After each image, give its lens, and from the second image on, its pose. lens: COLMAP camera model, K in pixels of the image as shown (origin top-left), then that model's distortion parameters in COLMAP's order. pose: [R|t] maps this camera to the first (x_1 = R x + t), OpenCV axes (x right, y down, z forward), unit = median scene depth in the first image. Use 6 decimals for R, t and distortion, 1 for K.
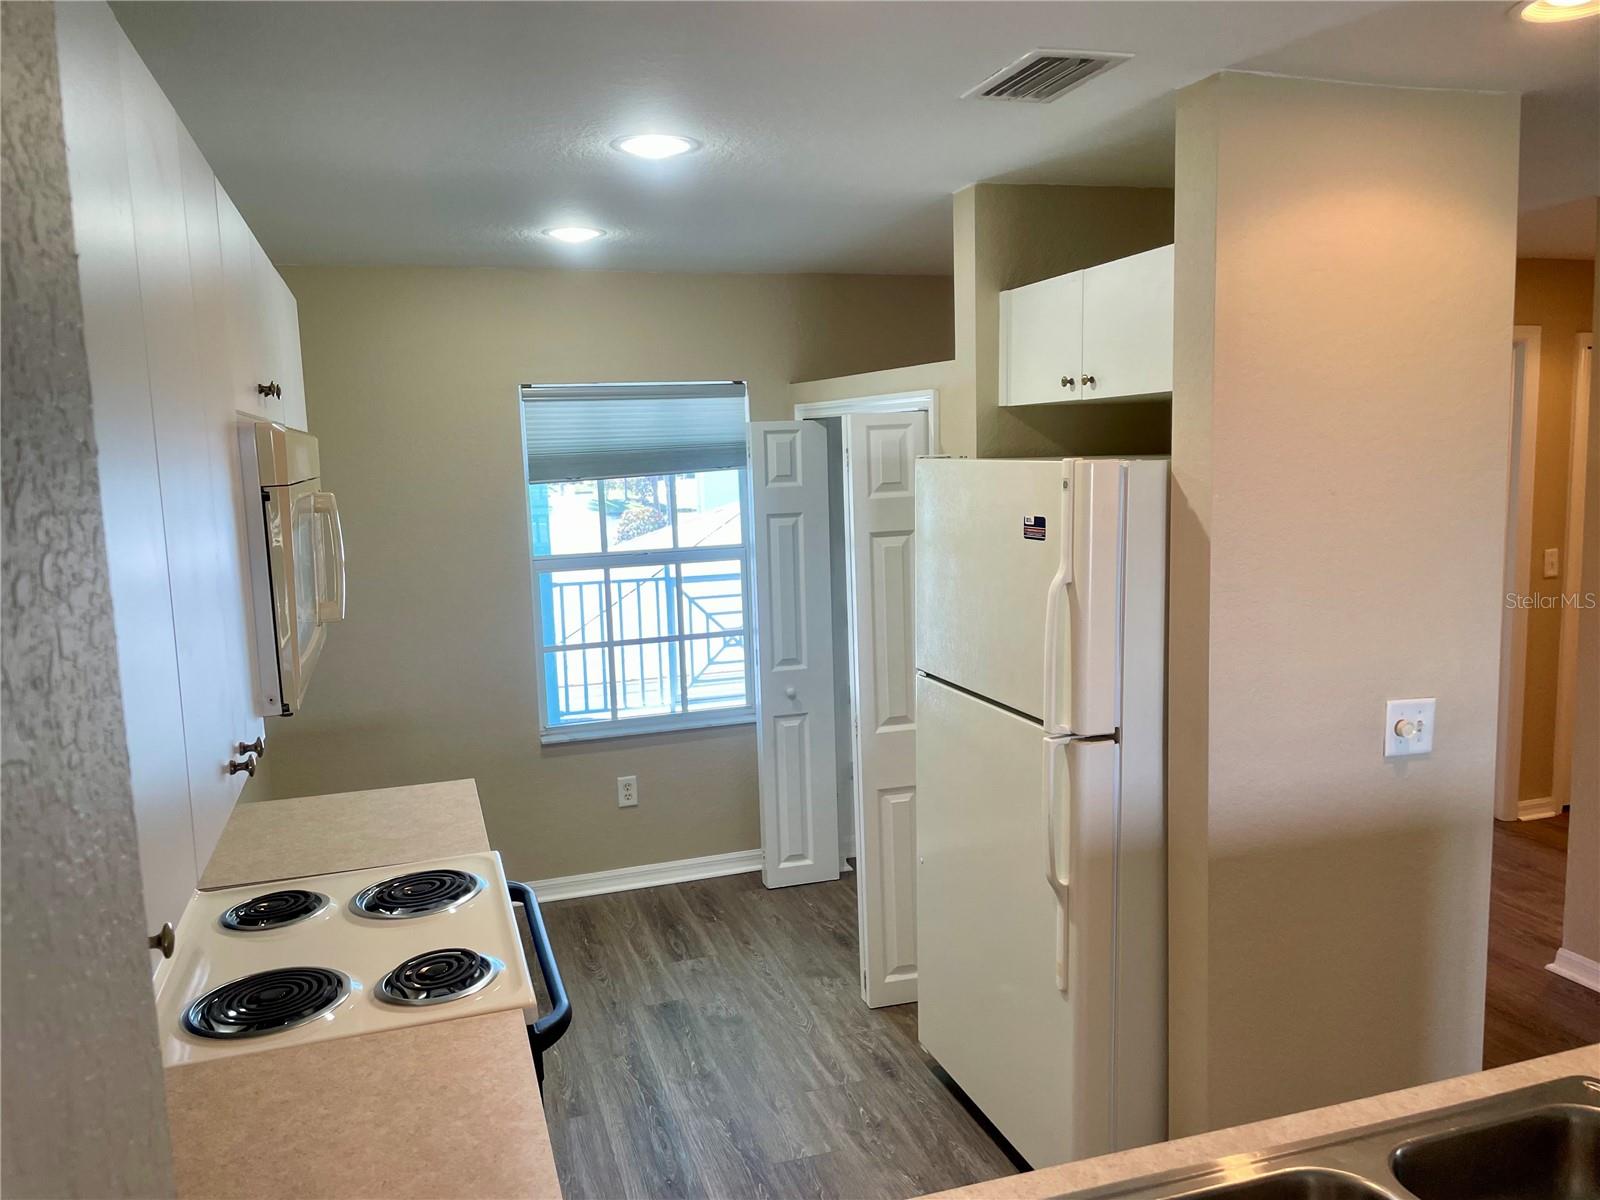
lens RADIAL K [[1233.6, 0, 796.7], [0, 1233.6, 601.6], [0, 0, 1]] dist [0.034119, -0.057441]
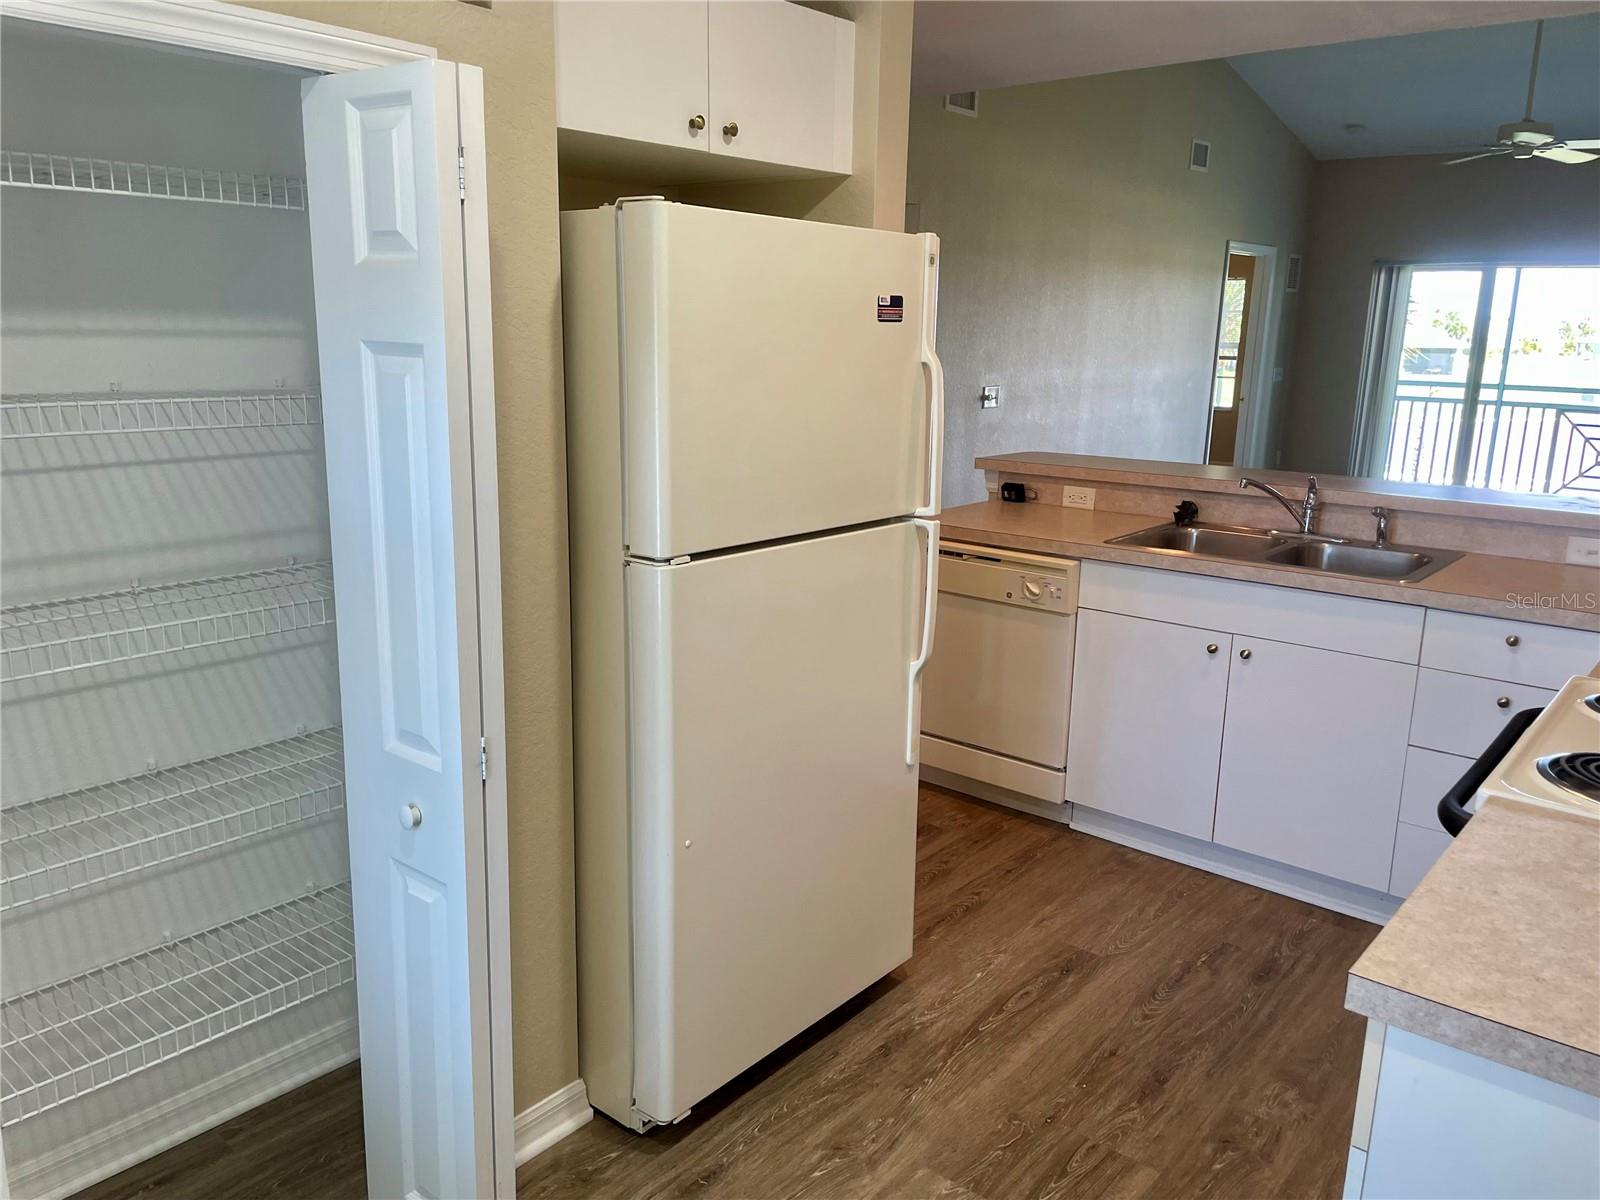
lens RADIAL K [[1233.6, 0, 799.7], [0, 1233.6, 604.2], [0, 0, 1]] dist [0.034119, -0.057441]
pose [[-0.546254, -0.187254, 0.816420, -0.482247], [0.092639, 0.955206, 0.281069, -0.099692], [-0.832481, 0.229168, -0.504438, 1.372072]]
